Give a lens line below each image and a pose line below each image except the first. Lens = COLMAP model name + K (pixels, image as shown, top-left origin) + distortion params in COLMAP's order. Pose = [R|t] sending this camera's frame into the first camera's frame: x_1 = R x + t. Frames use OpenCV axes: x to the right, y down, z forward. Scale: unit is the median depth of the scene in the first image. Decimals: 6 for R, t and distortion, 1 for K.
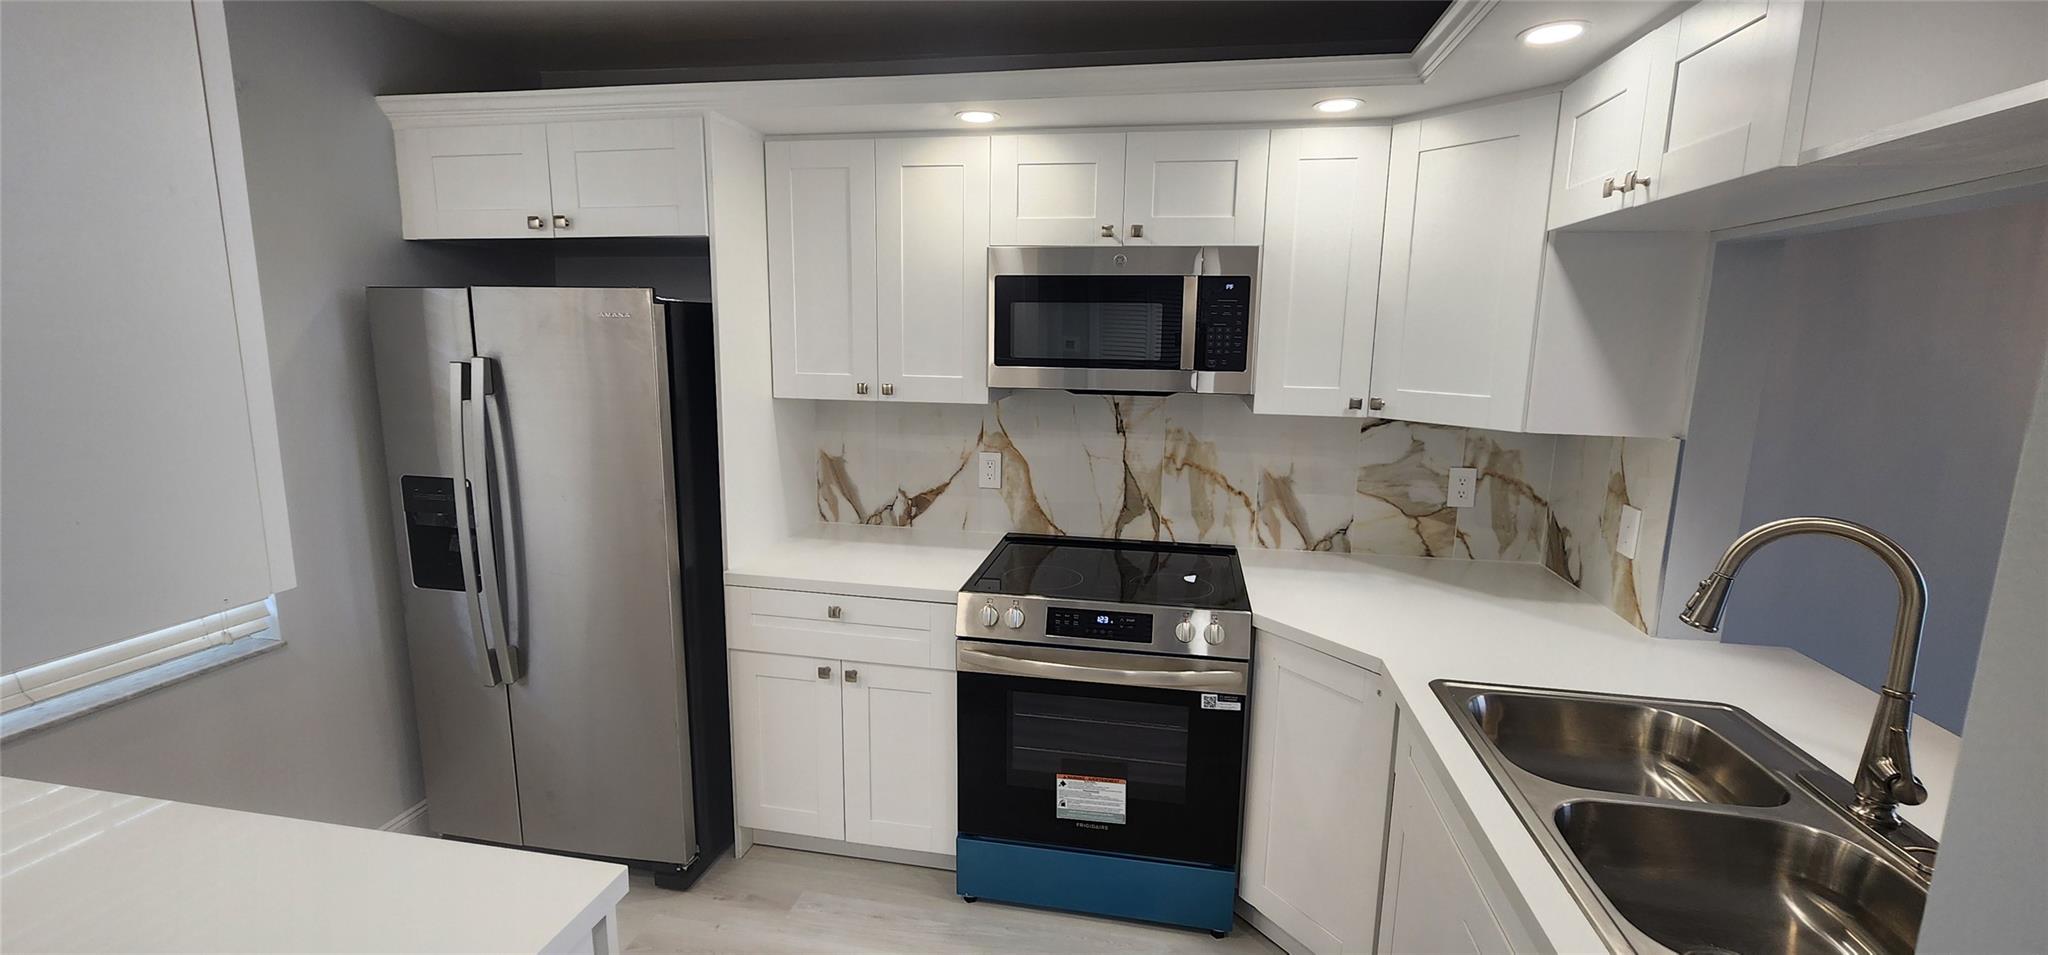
lens RADIAL K [[839.9, 0, 1027.0], [0, 839.9, 469.9], [0, 0, 1]] dist [-0.002087, 0.001216]
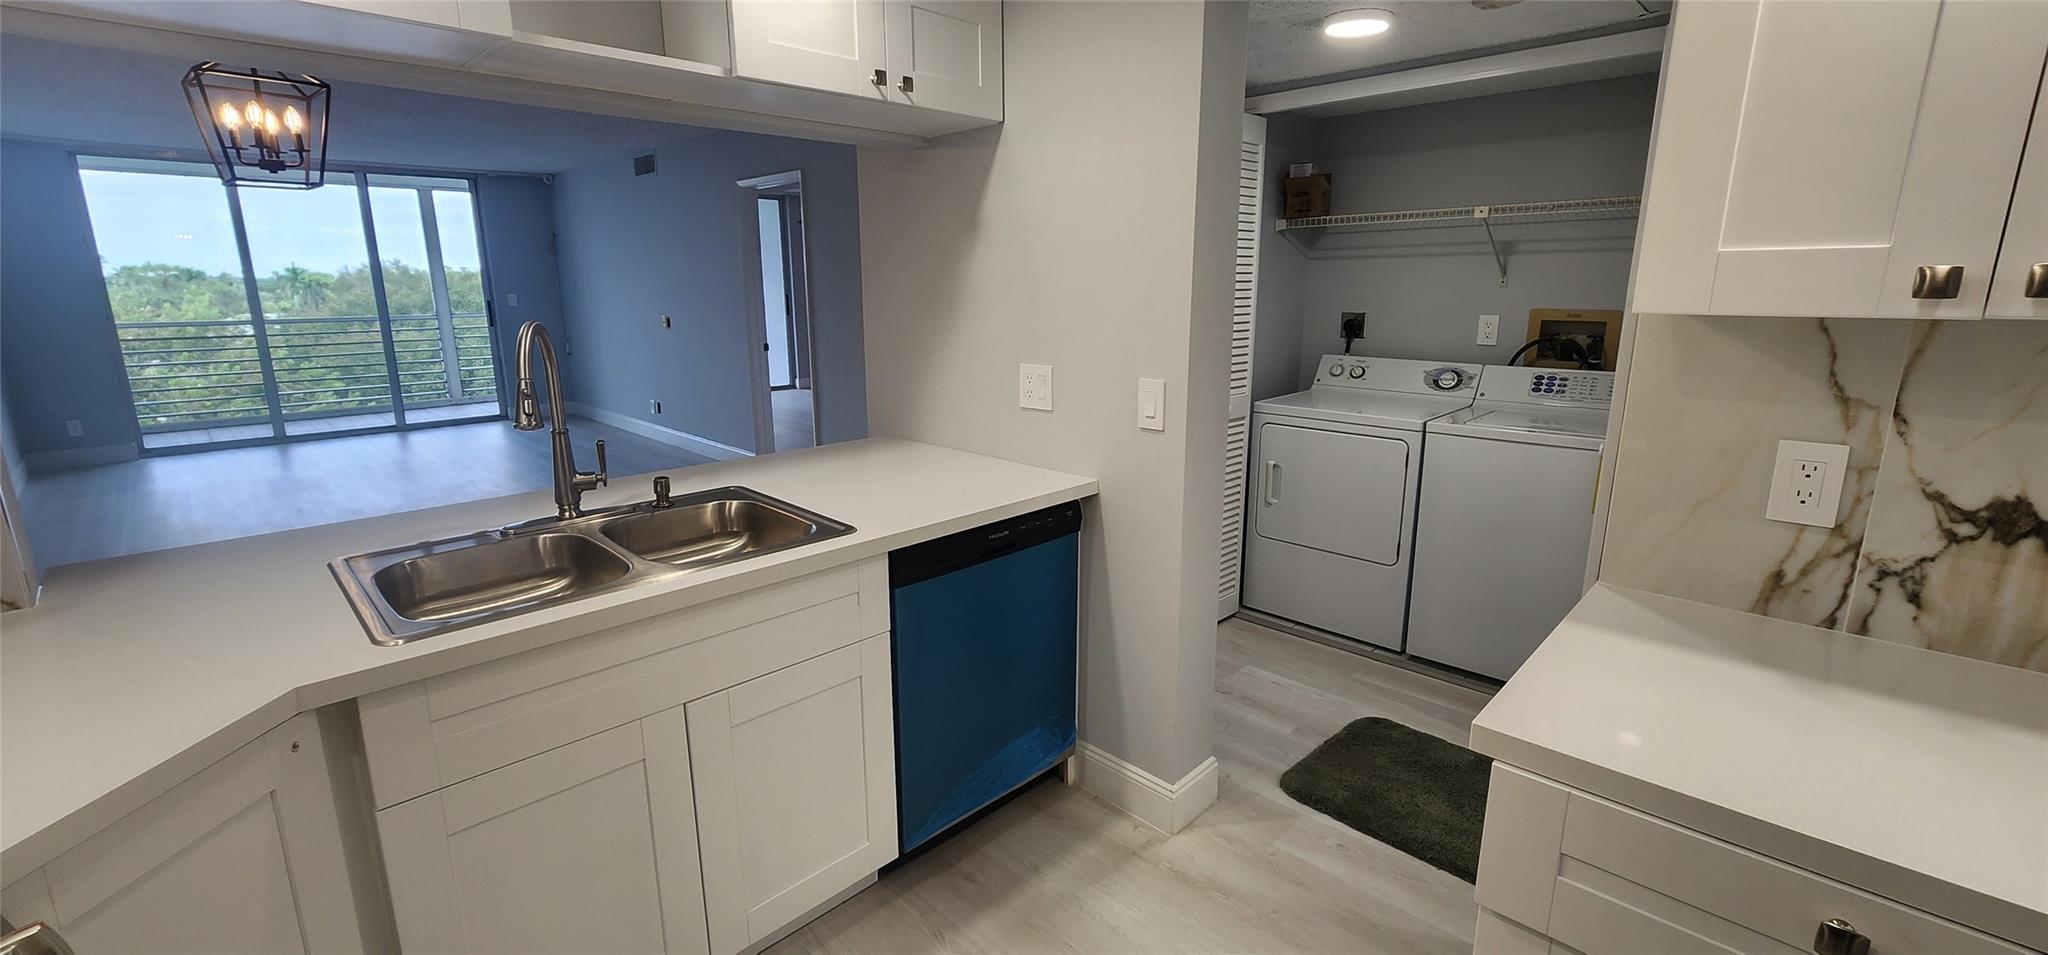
lens RADIAL K [[839.9, 0, 1019.4], [0, 839.9, 467.6], [0, 0, 1]] dist [-0.002087, 0.001216]
pose [[-0.824548, -0.136920, 0.548976, -0.247606], [0.082765, 0.930651, 0.356425, -0.073670], [-0.559706, 0.339325, -0.756034, 0.849794]]
